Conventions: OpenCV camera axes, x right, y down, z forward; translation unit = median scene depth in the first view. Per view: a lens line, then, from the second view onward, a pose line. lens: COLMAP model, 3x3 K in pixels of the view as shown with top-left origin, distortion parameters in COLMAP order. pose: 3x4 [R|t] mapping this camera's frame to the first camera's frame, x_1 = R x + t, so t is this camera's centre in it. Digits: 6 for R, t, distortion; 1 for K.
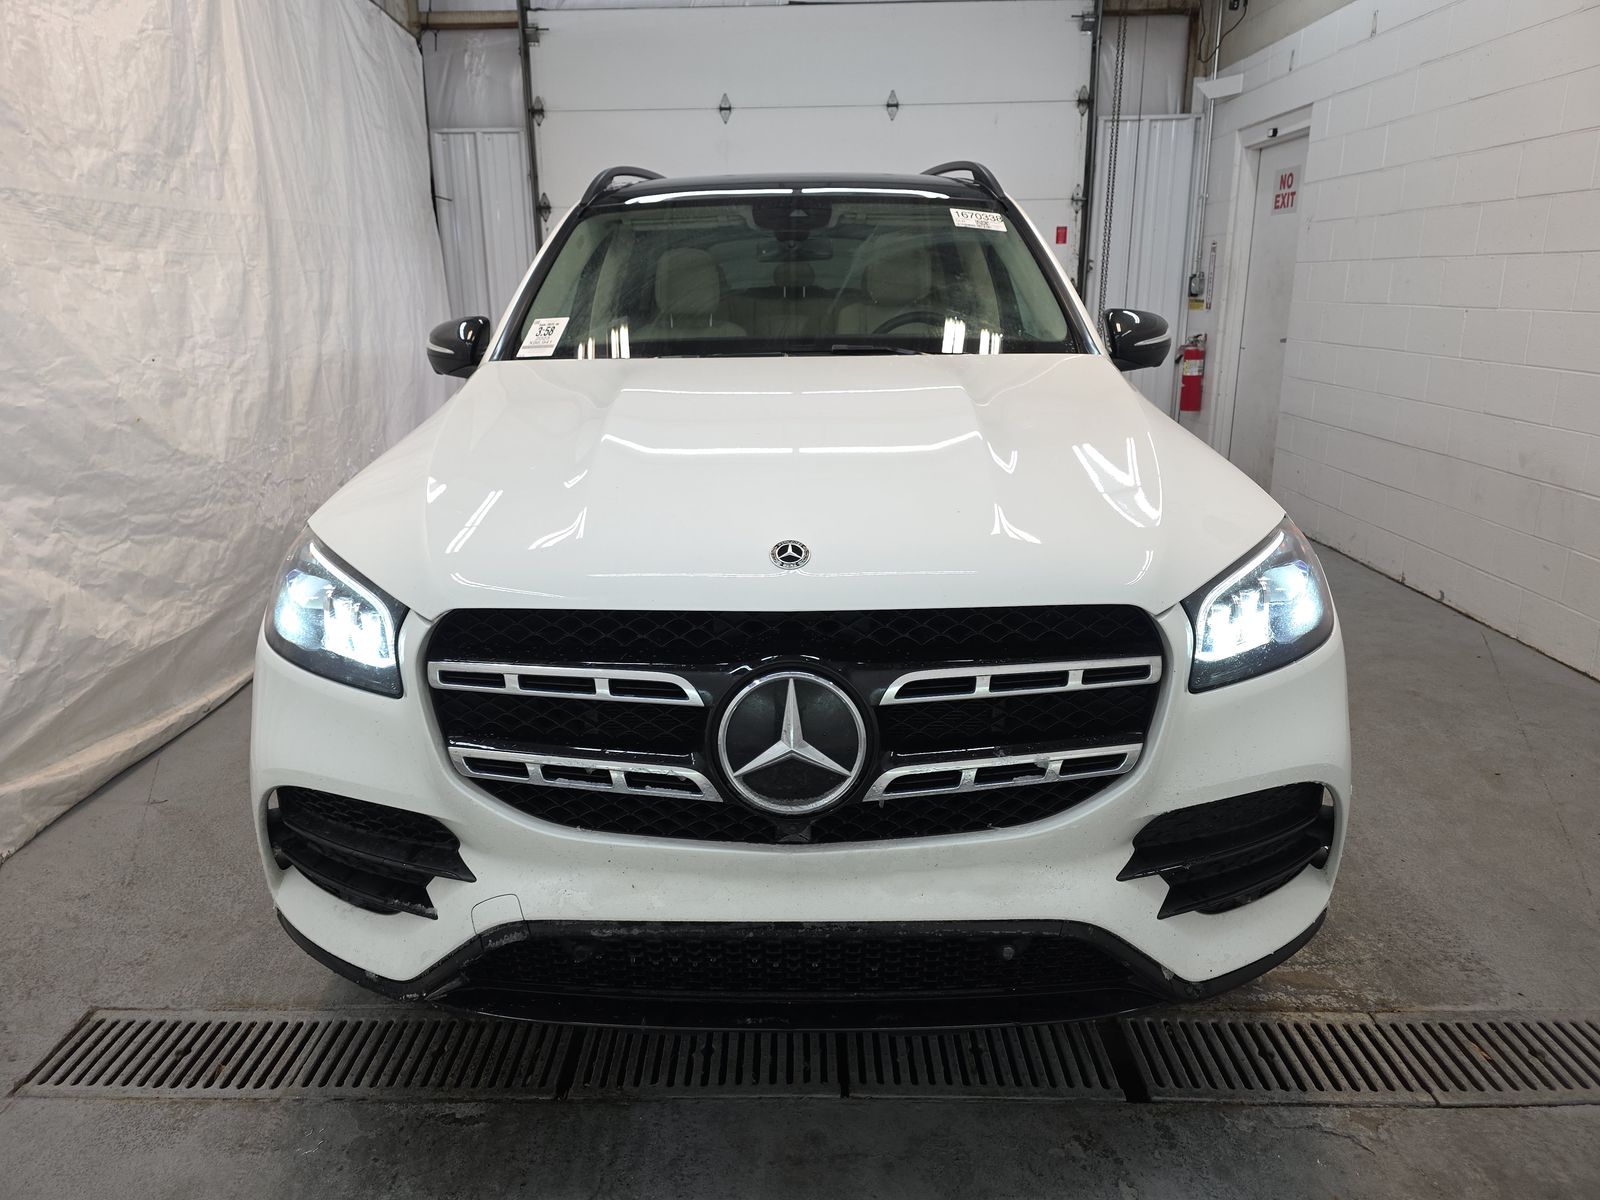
lens RADIAL K [[1059.0, 0, 790.0], [0, 1059.0, 594.0], [0, 0, 1]] dist [0.036827, -0.035754]
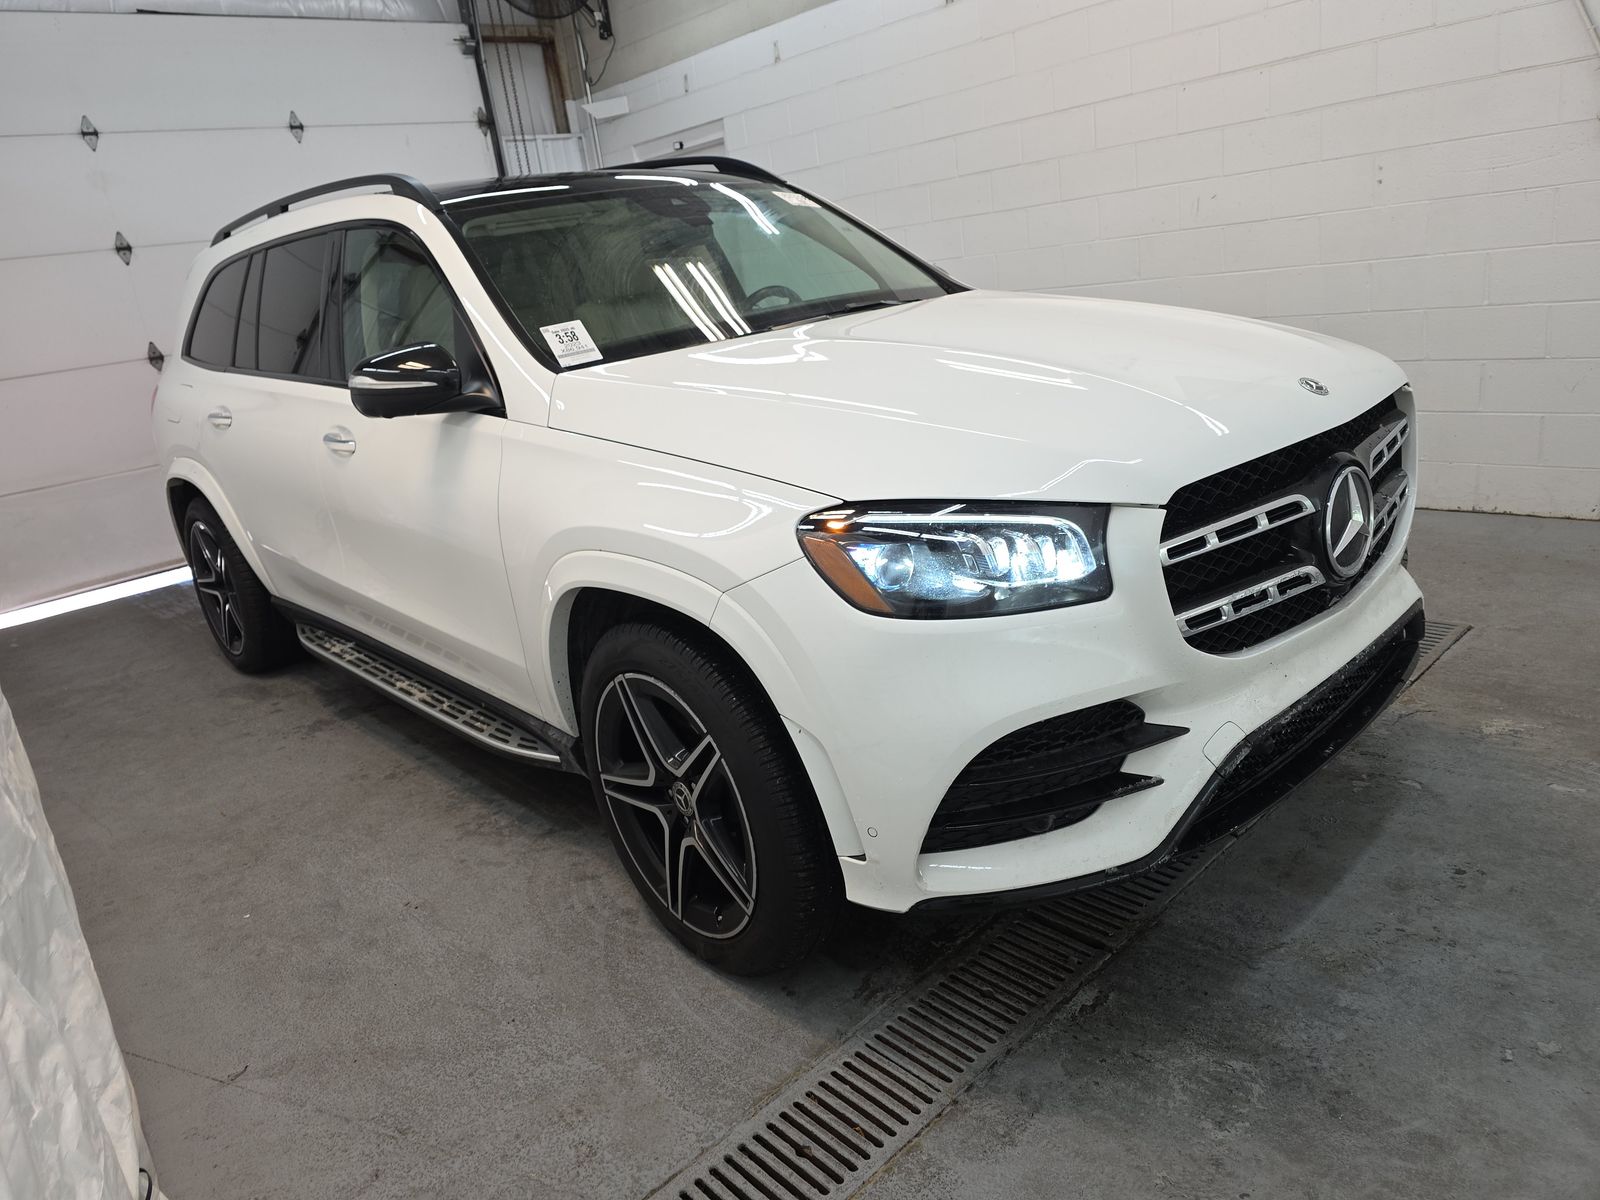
lens RADIAL K [[1059.0, 0, 773.5], [0, 1059.0, 597.5], [0, 0, 1]] dist [0.036827, -0.035754]
pose [[0.724819, -0.287774, 0.625958, -0.751304], [0.306645, 0.948378, 0.080926, -0.055355], [-0.616933, 0.133290, 0.775647, 0.214750]]
